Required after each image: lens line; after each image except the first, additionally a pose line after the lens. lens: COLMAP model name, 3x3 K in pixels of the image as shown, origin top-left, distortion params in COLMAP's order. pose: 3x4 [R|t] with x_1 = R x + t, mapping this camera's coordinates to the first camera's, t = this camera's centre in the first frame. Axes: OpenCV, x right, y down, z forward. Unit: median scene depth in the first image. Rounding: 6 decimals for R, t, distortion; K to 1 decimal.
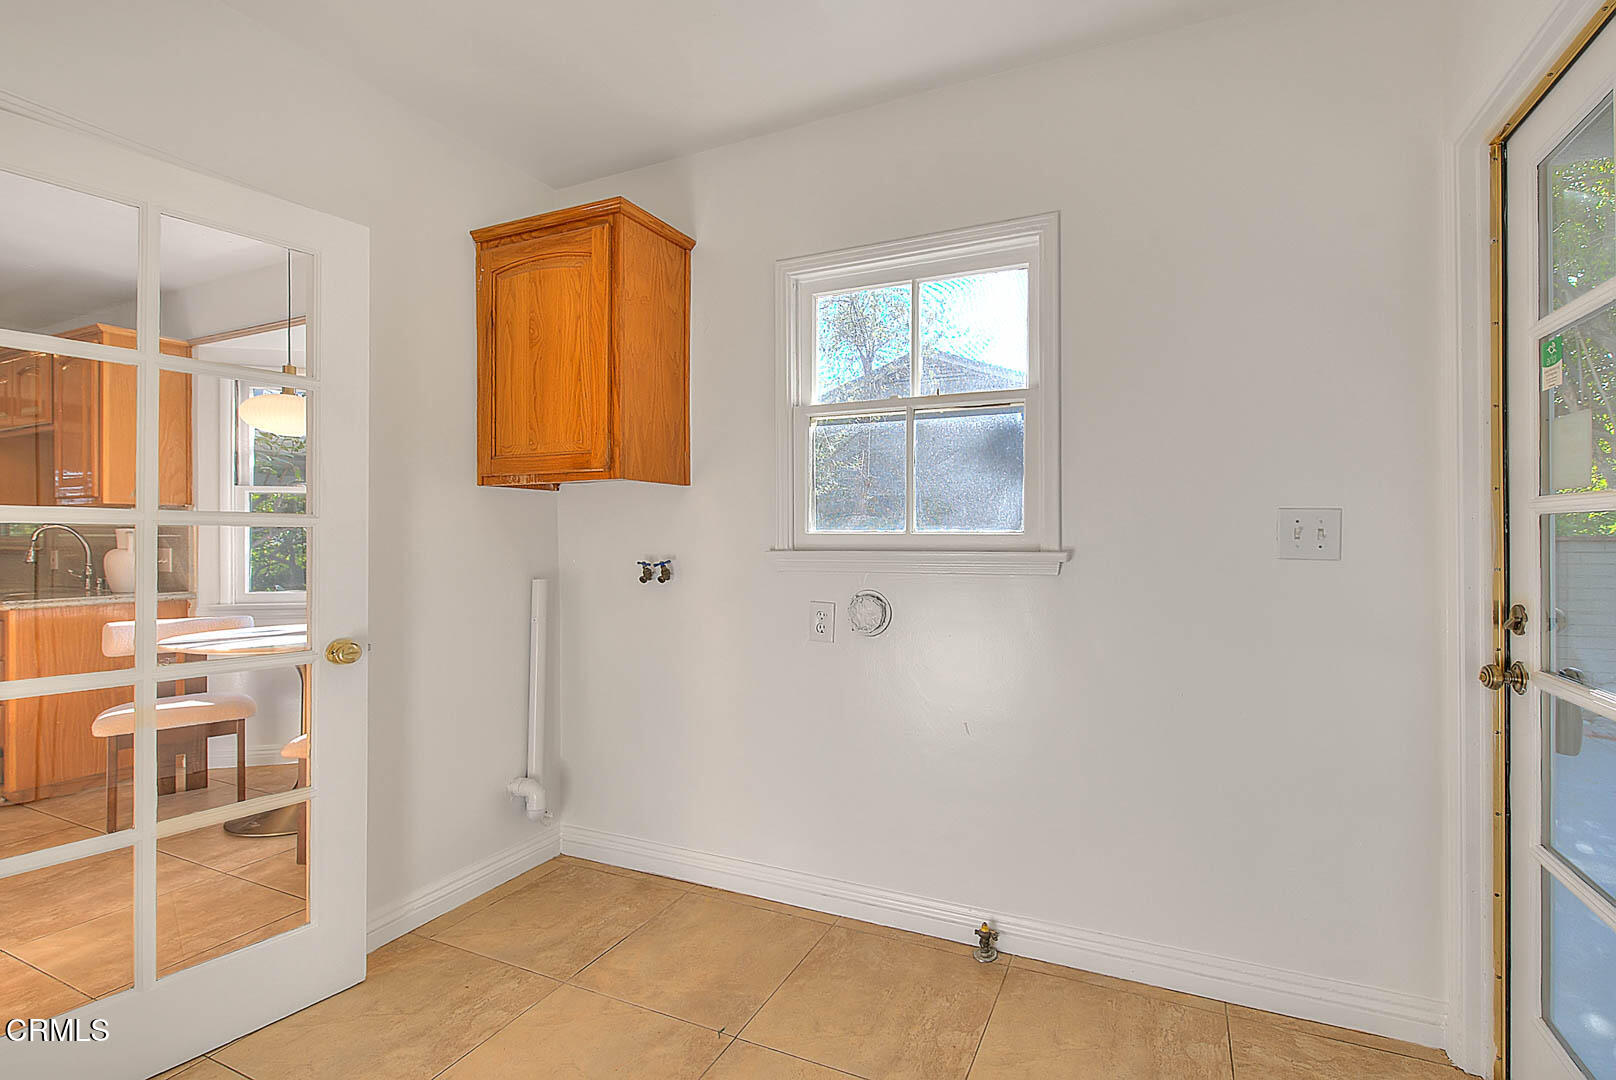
lens RADIAL K [[684.7, 0, 888.2], [0, 684.7, 543.7], [0, 0, 1]] dist [-0.001221, -0.000724]
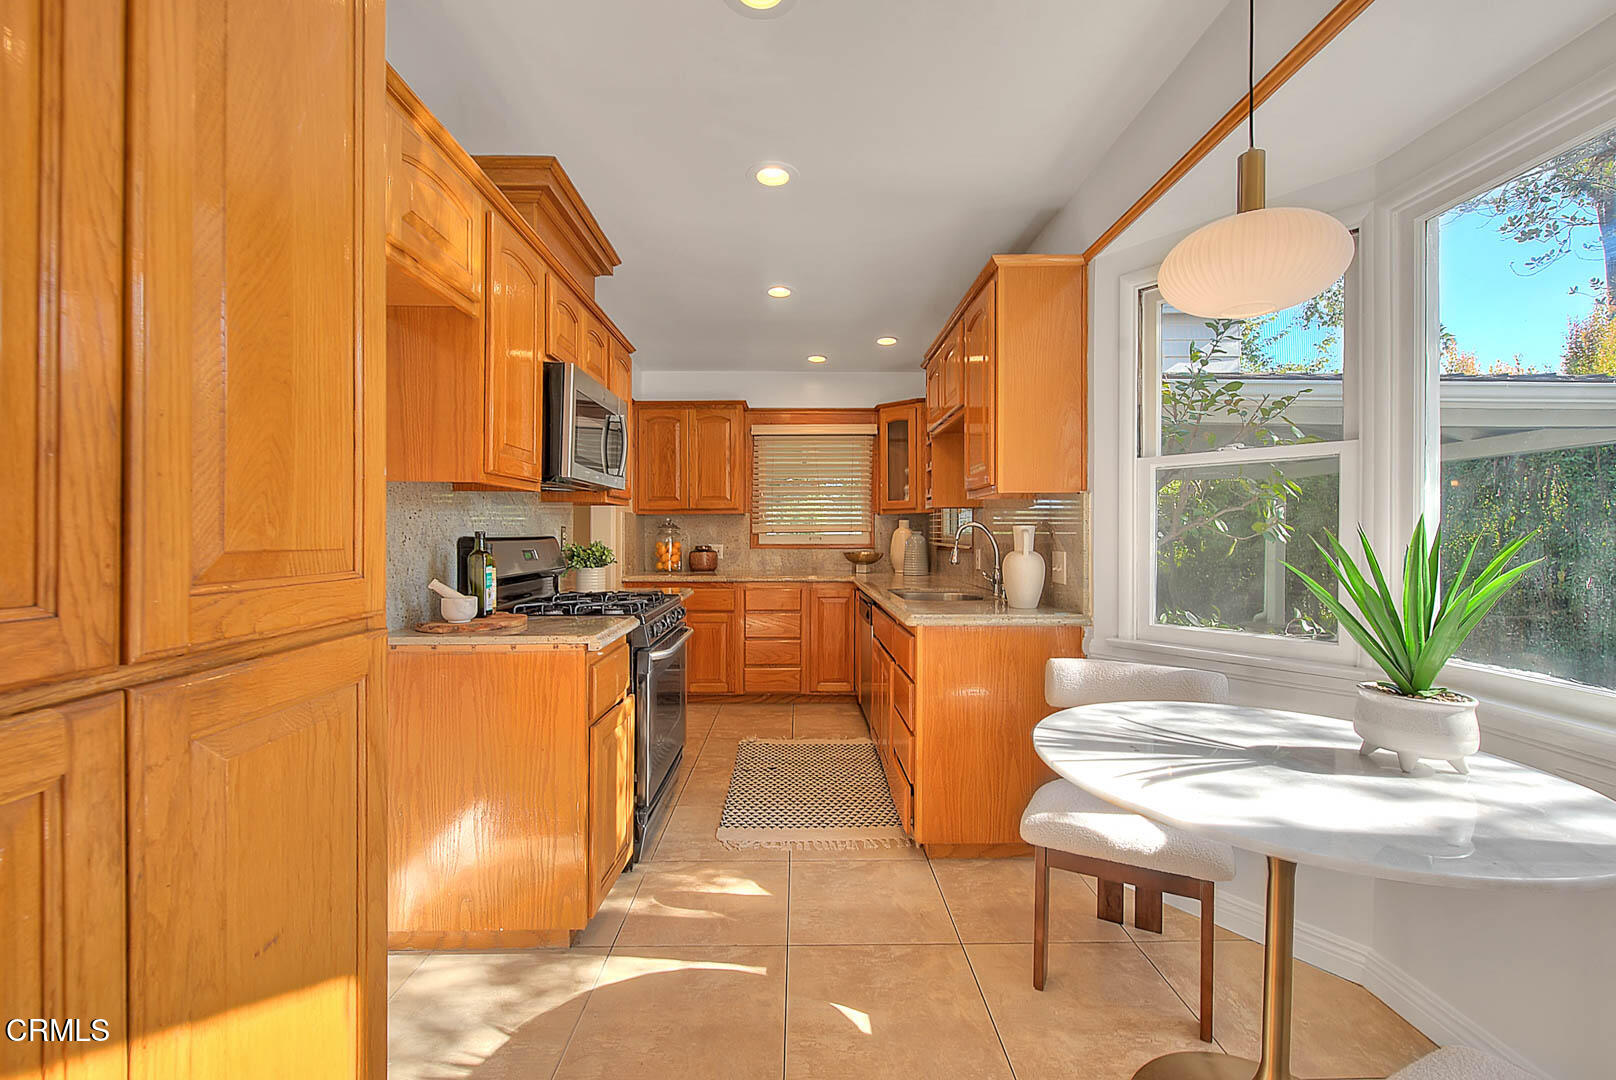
lens RADIAL K [[680.2, 0, 792.8], [0, 680.2, 545.9], [0, 0, 1]] dist [-0.001145, -0.001939]
pose [[0.355544, 0.012386, -0.934577, -0.477519], [-0.002497, 0.999921, 0.012302, -0.008021], [0.934656, -0.002040, 0.355547, 0.473302]]
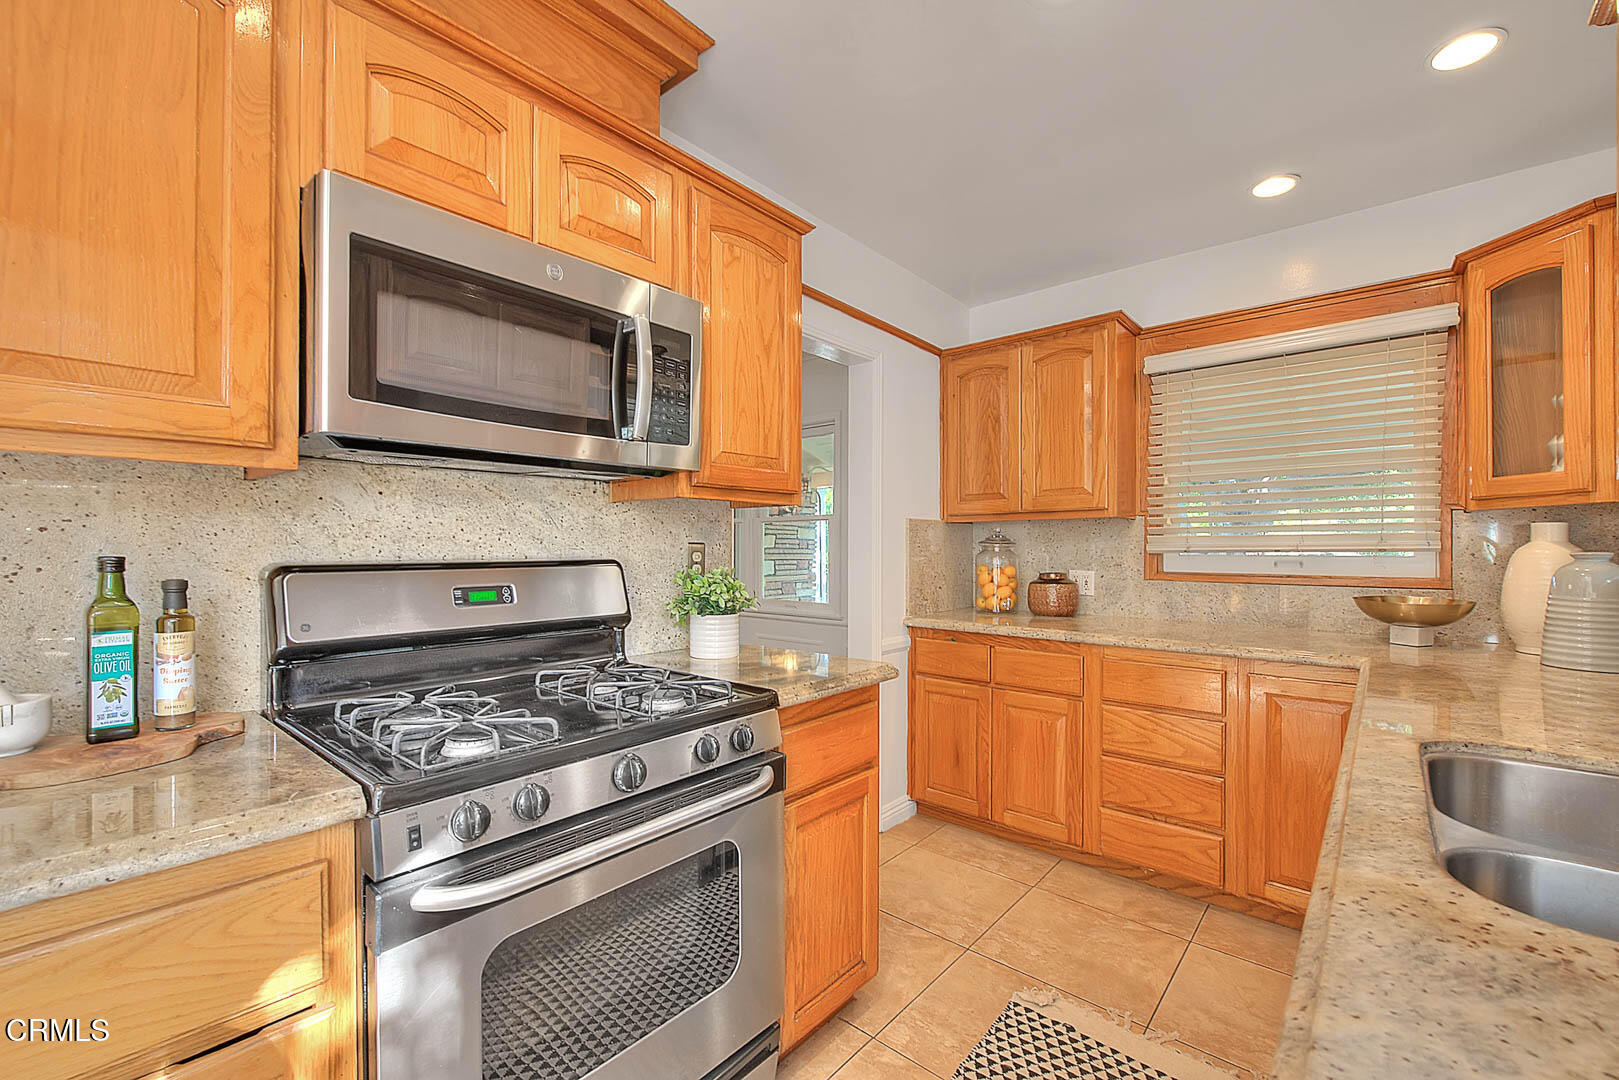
lens RADIAL K [[681.5, 0, 792.9], [0, 681.5, 548.2], [0, 0, 1]] dist [-0.001145, -0.001939]
pose [[-0.340201, 0.000921, -0.940352, -0.995381], [-0.004723, 0.999985, 0.002688, -0.022906], [0.940341, 0.005356, -0.340192, 0.807471]]
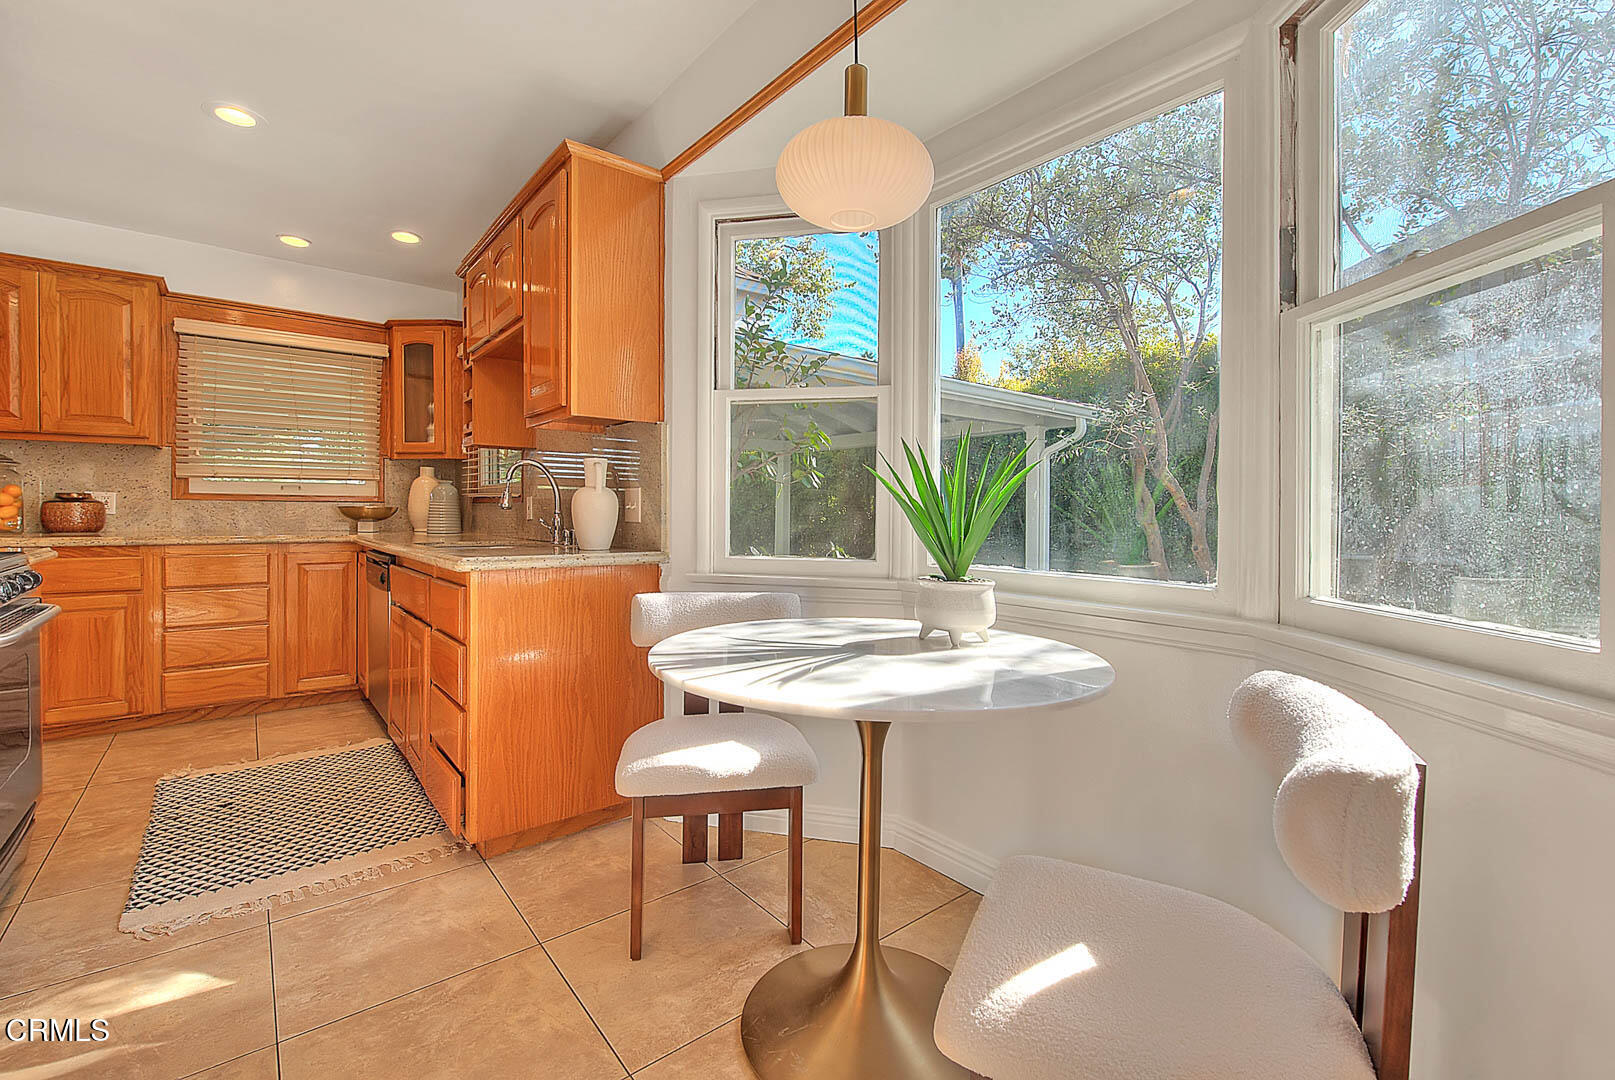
lens RADIAL K [[704.9, 0, 817.6], [0, 704.9, 524.7], [0, 0, 1]] dist [0.002081, -0.002852]
pose [[0.869384, 0.013782, -0.493945, -0.551523], [-0.009541, 0.999893, 0.011106, 0.034698], [0.494045, -0.004943, 0.869422, 0.478669]]
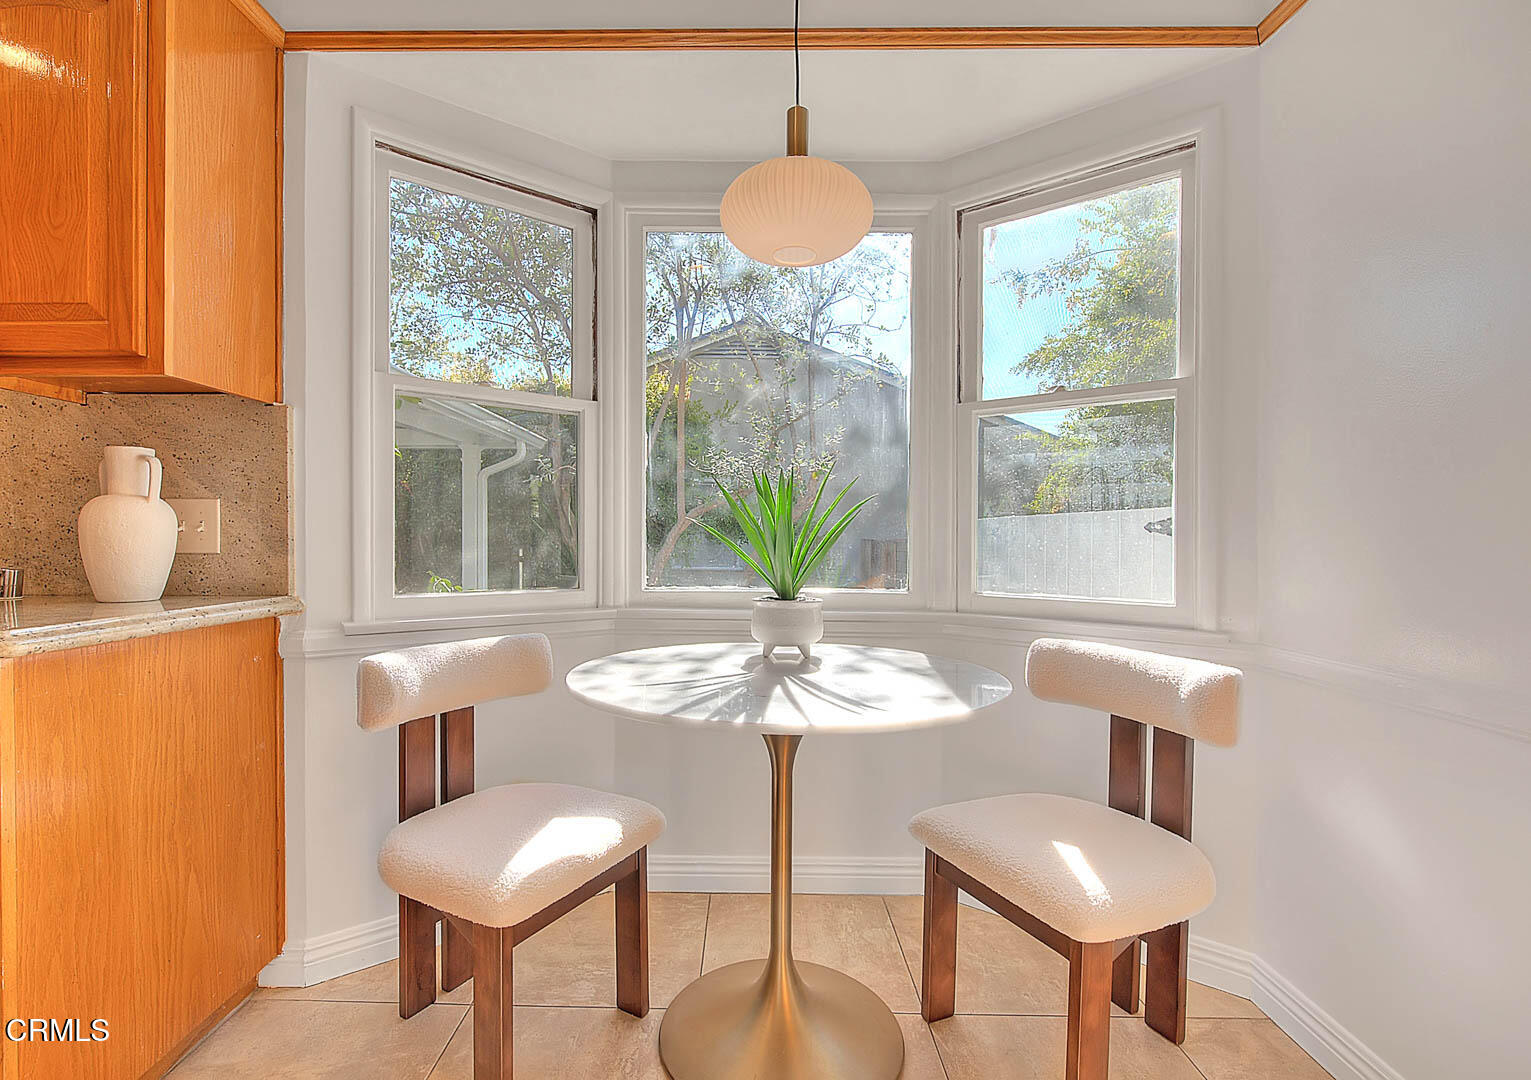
lens RADIAL K [[699.6, 0, 752.5], [0, 699.6, 546.9], [0, 0, 1]] dist [-0.007880, -0.000596]
pose [[0.935762, -0.000503, 0.352632, -0.895597], [-0.002129, 0.999973, 0.007076, 0.034015], [-0.352626, -0.007372, 0.935735, 0.464087]]
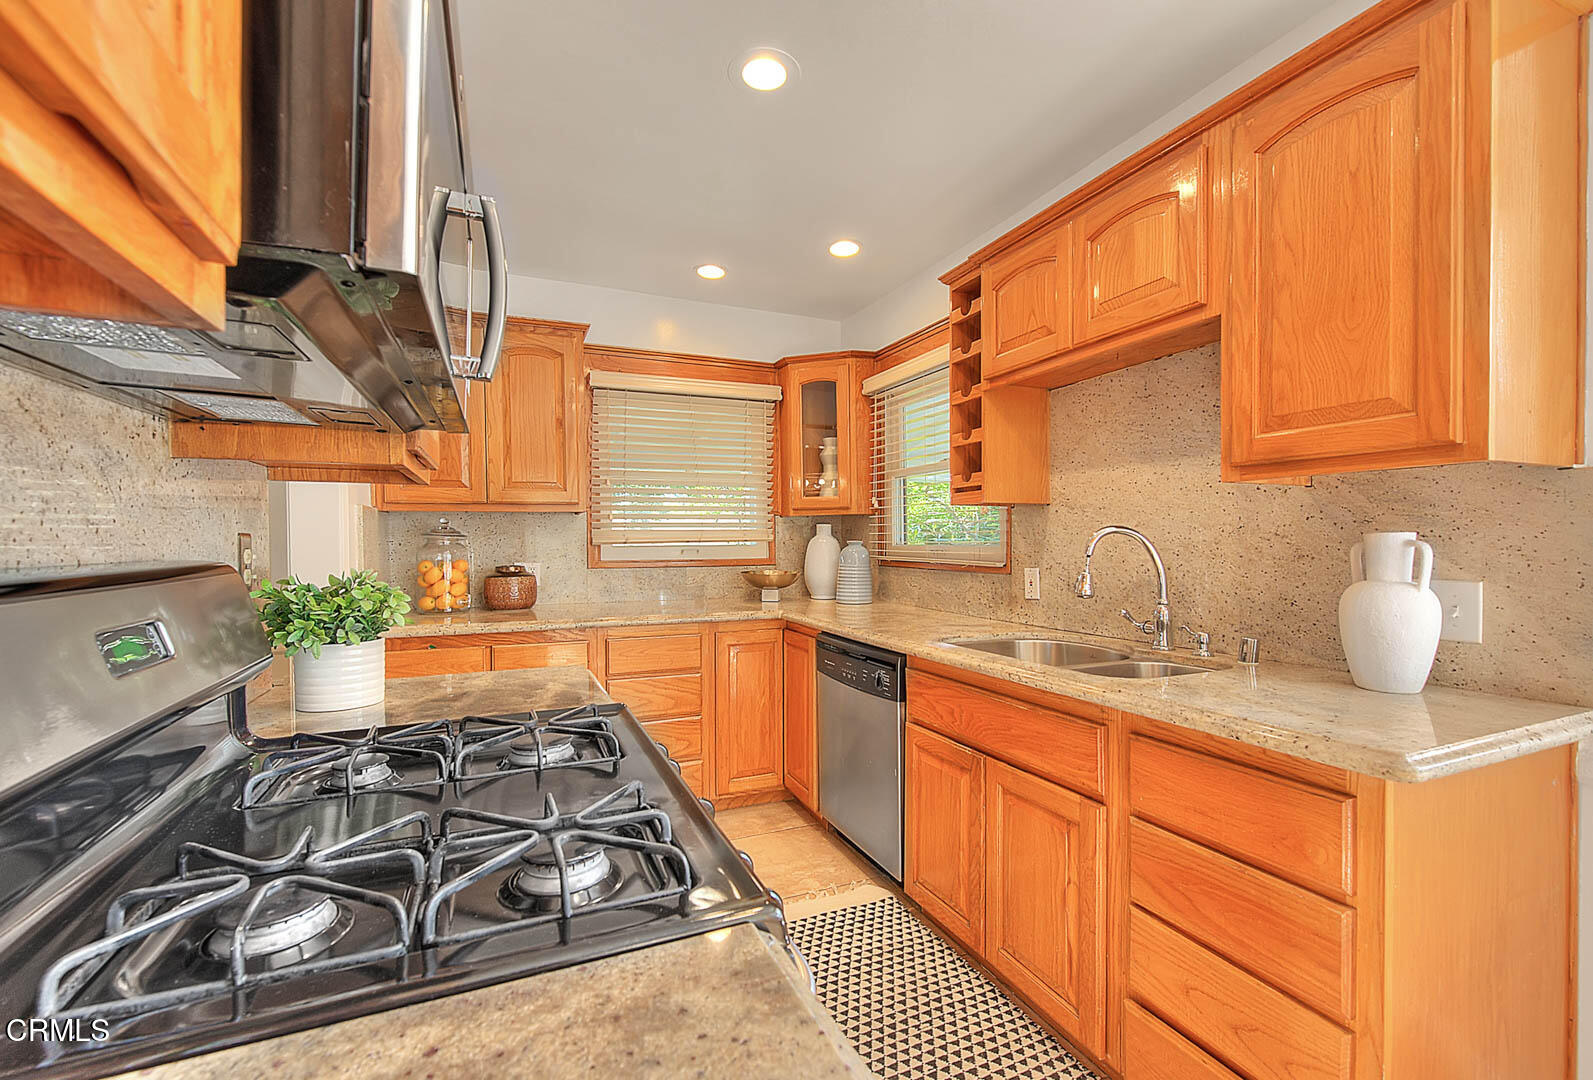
lens RADIAL K [[670.5, 0, 802.6], [0, 670.5, 555.2], [0, 0, 1]] dist [-0.001145, -0.001939]
pose [[0.712960, 0.008637, -0.701152, -1.069253], [0.004103, 0.999856, 0.016489, -0.016282], [0.701193, -0.014633, 0.712821, 0.466708]]
